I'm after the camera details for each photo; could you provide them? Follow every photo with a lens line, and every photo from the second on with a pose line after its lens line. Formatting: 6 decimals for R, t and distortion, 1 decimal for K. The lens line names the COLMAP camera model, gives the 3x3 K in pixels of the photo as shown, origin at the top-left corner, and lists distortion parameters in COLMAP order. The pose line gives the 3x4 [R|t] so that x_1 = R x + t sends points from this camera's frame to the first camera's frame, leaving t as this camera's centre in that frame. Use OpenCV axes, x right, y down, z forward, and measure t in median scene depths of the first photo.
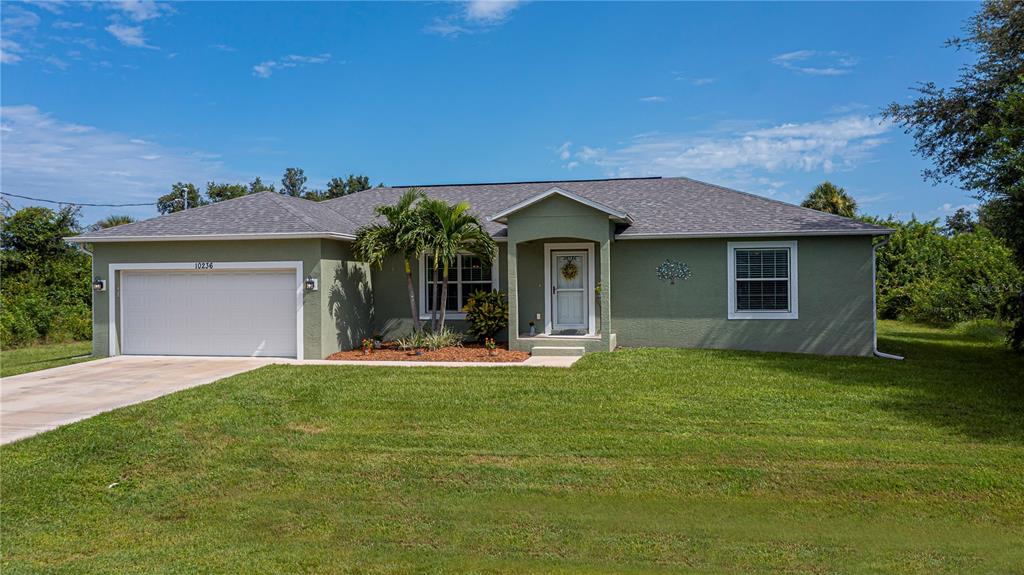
lens RADIAL K [[802.8, 0, 512.0], [0, 802.8, 287.5], [0, 0, 1]] dist [-0.001578, -0.001048]
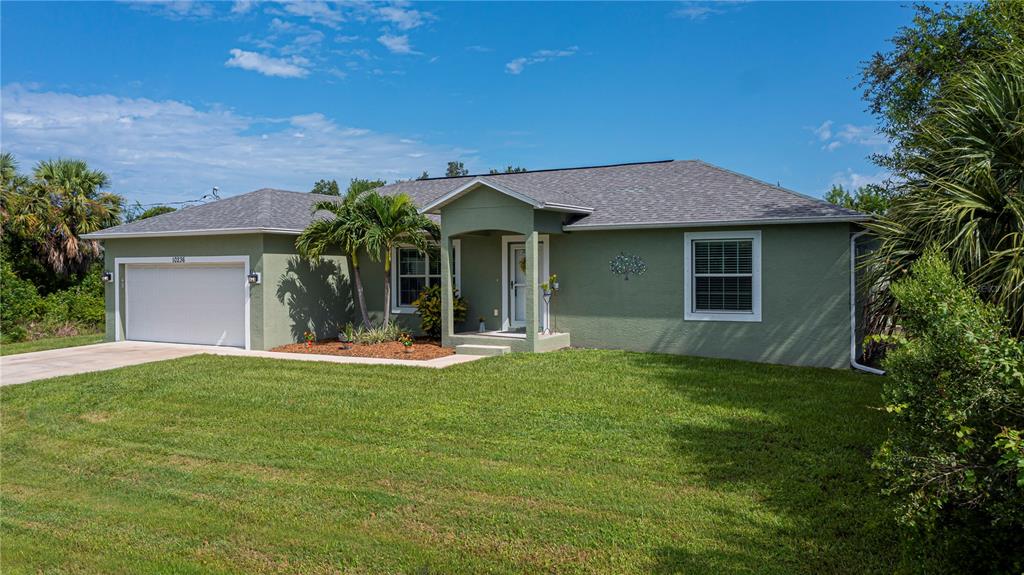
lens RADIAL K [[802.8, 0, 512.0], [0, 802.8, 287.5], [0, 0, 1]] dist [-0.001578, -0.001048]
pose [[0.954415, 0.009908, -0.298319, 0.353884], [-0.005717, 0.999872, 0.014915, -0.008351], [0.298428, -0.012530, 0.954350, 0.103057]]
